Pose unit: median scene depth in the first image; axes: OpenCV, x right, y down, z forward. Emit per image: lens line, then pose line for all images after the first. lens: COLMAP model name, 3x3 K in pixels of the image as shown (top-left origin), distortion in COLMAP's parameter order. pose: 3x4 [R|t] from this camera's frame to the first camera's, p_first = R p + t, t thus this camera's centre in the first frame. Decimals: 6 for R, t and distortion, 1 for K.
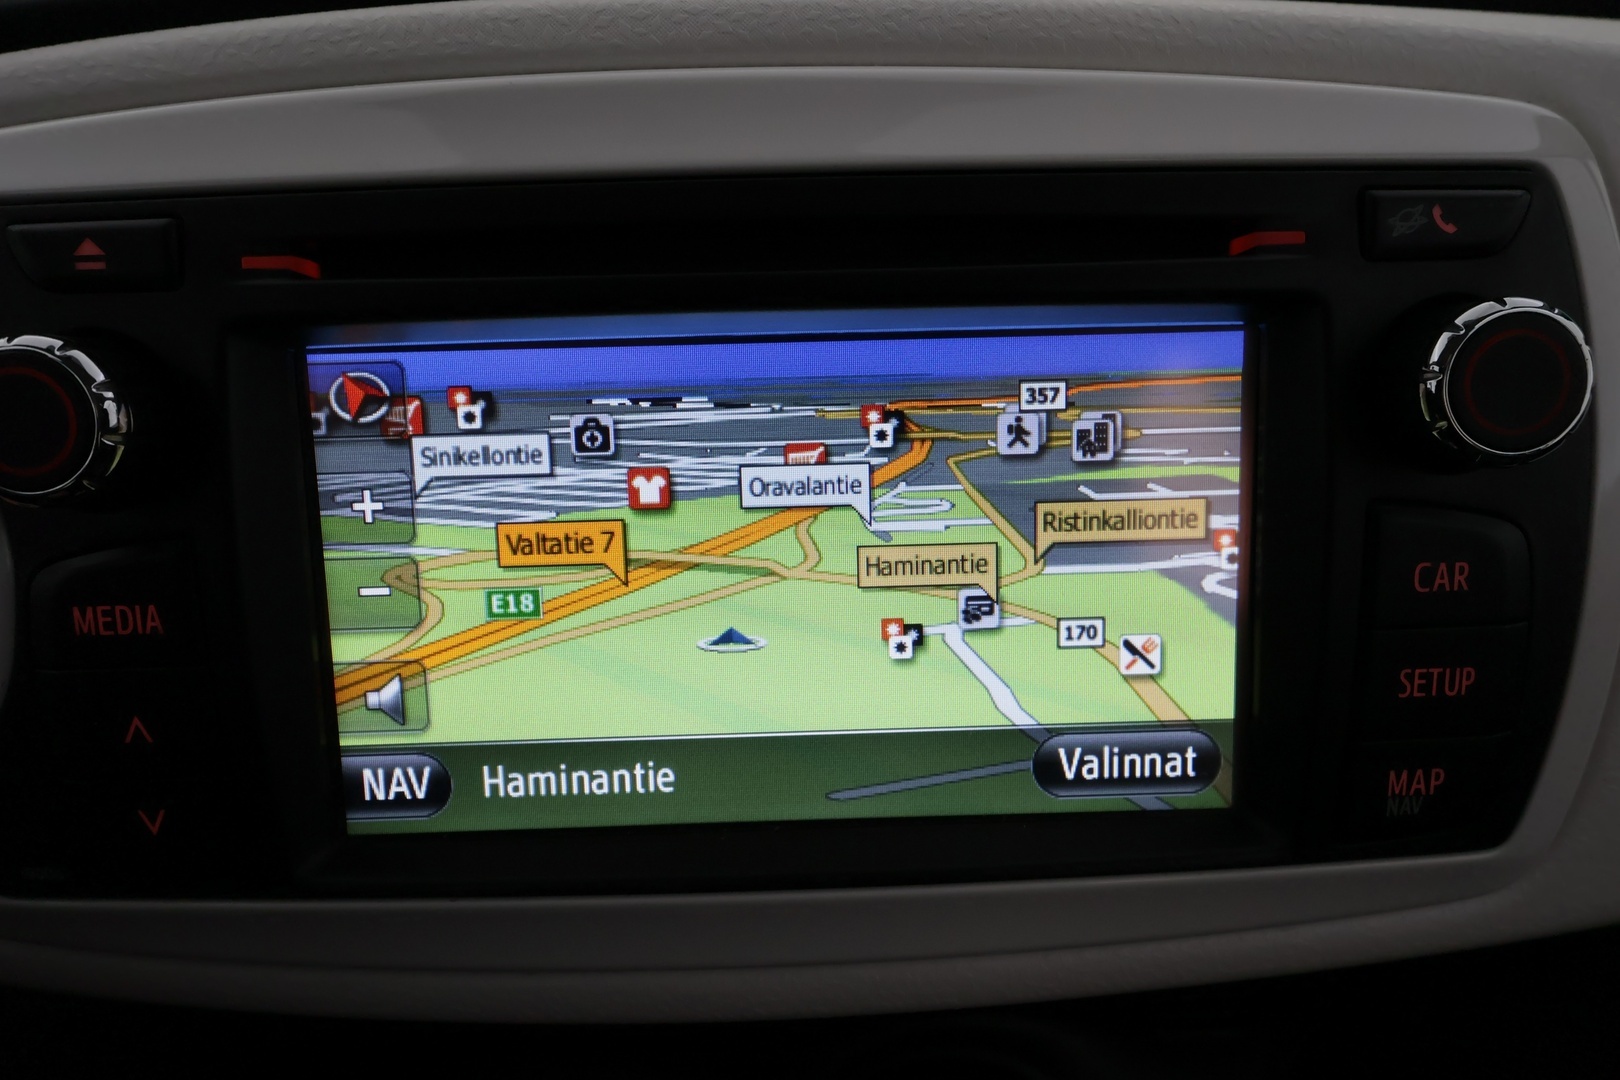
lens RADIAL K [[946.5, 0, 810.0], [0, 946.5, 540.0], [0, 0, 1]] dist [0.014722, -0.000243]
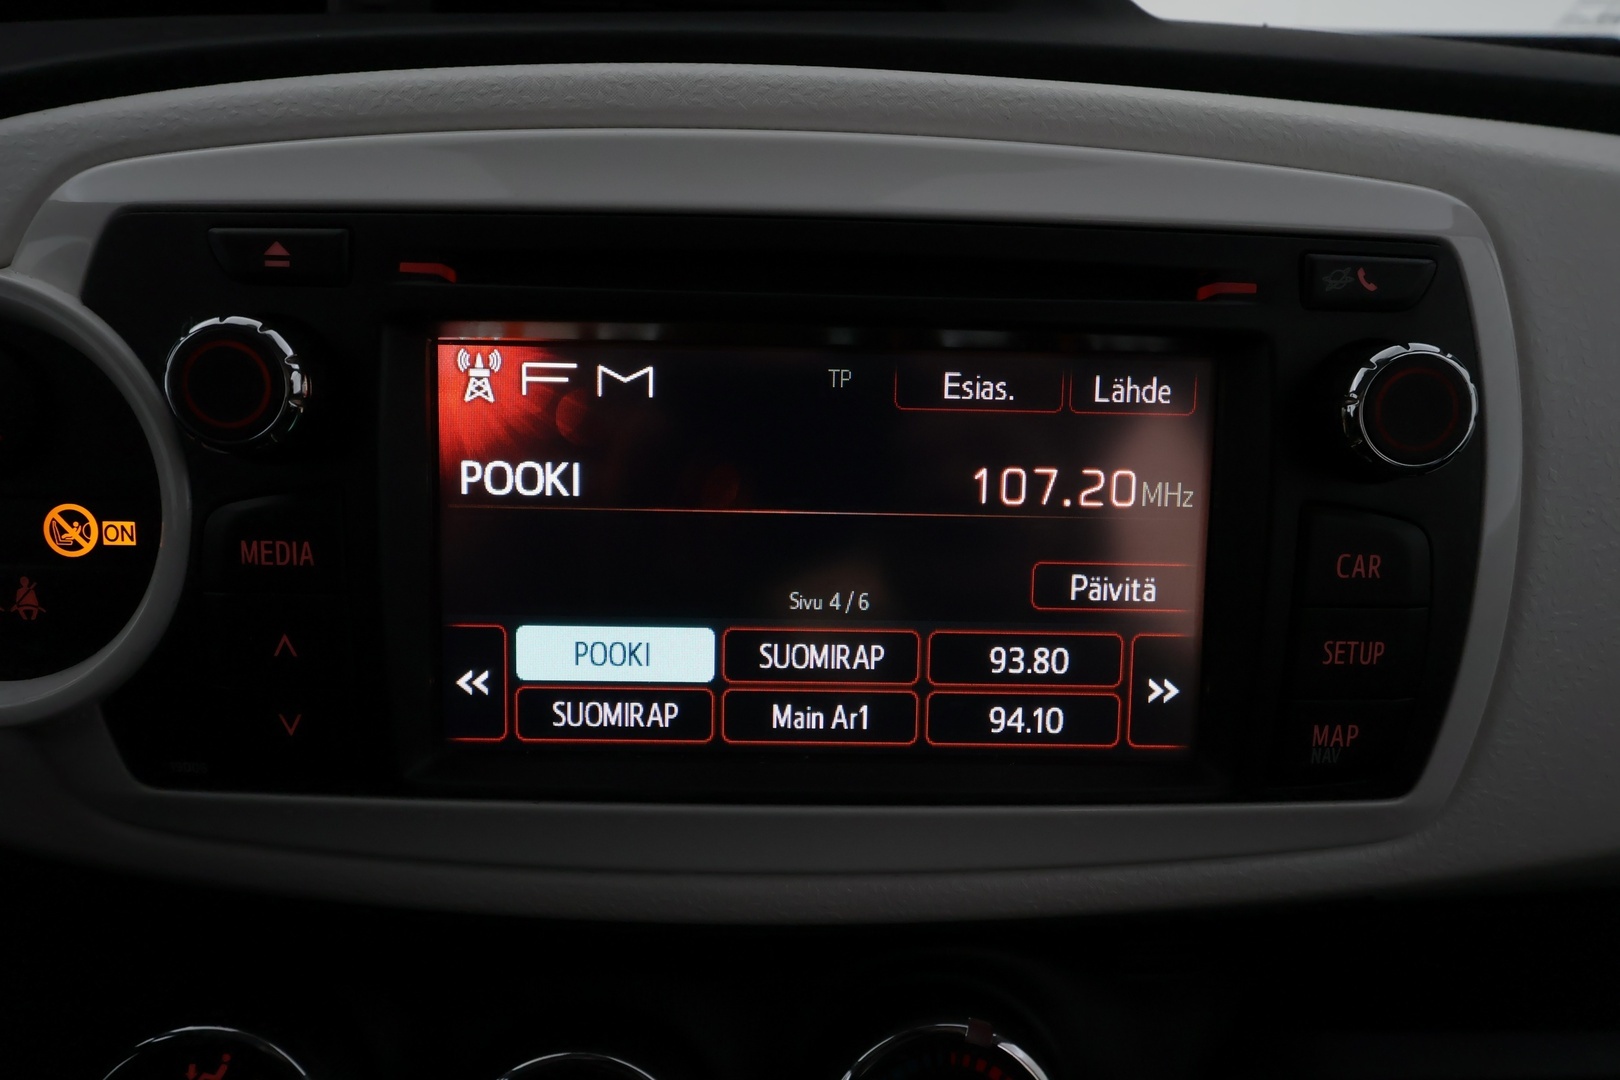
lens RADIAL K [[946.5, 0, 810.0], [0, 946.5, 540.0], [0, 0, 1]] dist [0.014722, -0.000243]
pose [[0.998889, 0.045028, 0.013870, -0.065594], [-0.044533, 0.998426, -0.034094, 0.078437], [-0.015383, 0.033438, 0.999322, -0.221202]]
